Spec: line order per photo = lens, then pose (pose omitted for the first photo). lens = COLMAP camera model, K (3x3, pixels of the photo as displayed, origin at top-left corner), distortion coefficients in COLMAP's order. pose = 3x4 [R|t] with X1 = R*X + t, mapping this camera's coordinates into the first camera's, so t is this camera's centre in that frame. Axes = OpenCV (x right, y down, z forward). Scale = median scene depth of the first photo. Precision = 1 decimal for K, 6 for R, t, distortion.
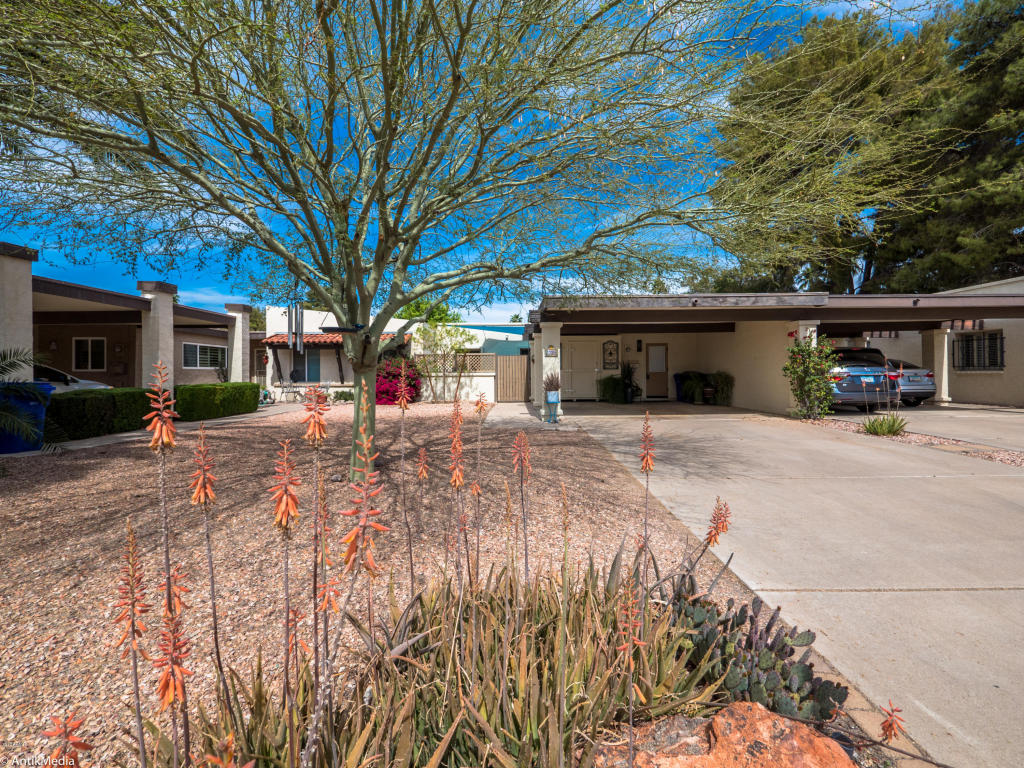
lens RADIAL K [[434.4, 0, 515.4], [0, 434.4, 373.2], [0, 0, 1]] dist [-0.004872, -0.000898]
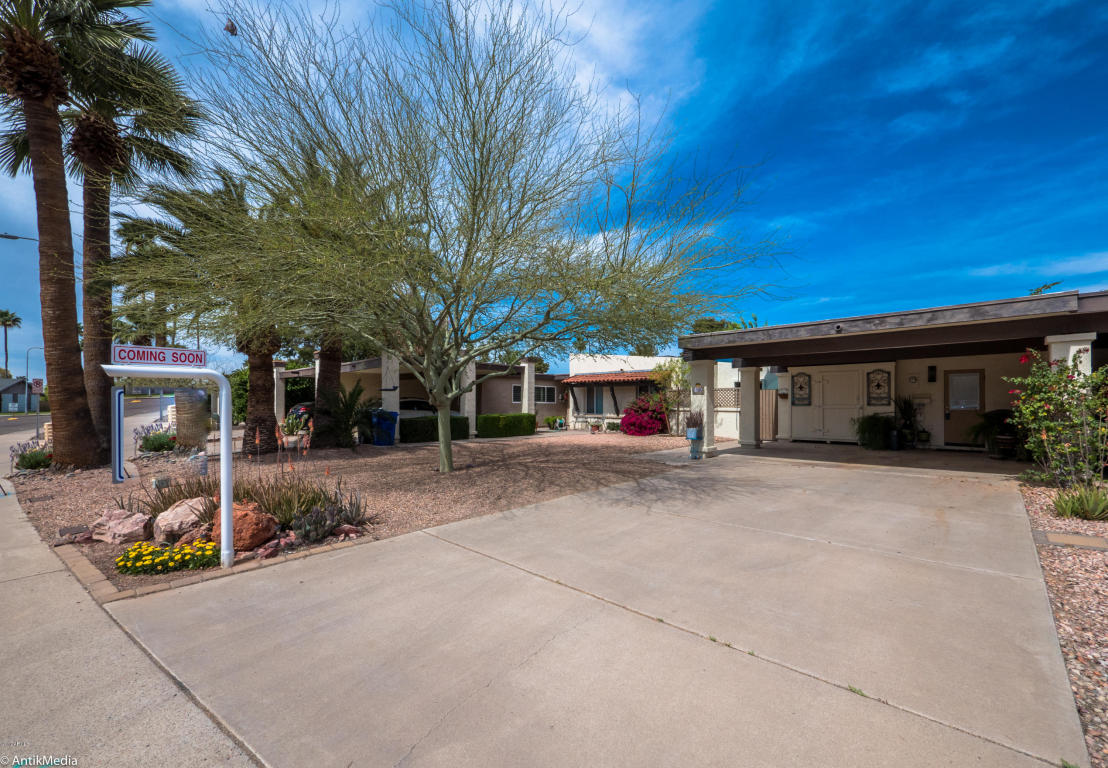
lens RADIAL K [[466.1, 0, 559.3], [0, 466.1, 402.6], [0, 0, 1]] dist [-0.003986, 0.000142]
pose [[0.721989, 0.004300, -0.691892, 0.455146], [-0.006926, 0.999976, -0.001013, -0.011435], [0.691870, 0.005523, 0.722001, -0.010629]]
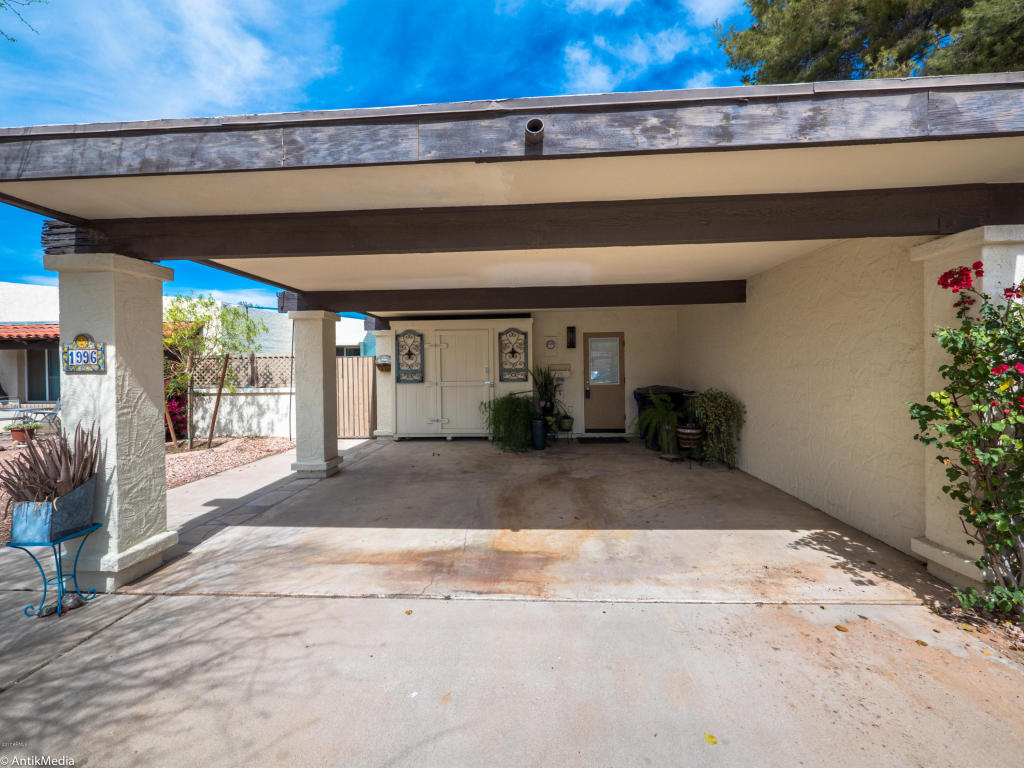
lens RADIAL K [[434.4, 0, 509.7], [0, 434.4, 373.7], [0, 0, 1]] dist [-0.004872, -0.000898]
pose [[0.998191, -0.005153, -0.059909, 0.292244], [0.005798, 0.999927, 0.010599, -0.029051], [0.059850, -0.010928, 0.998148, 0.546054]]
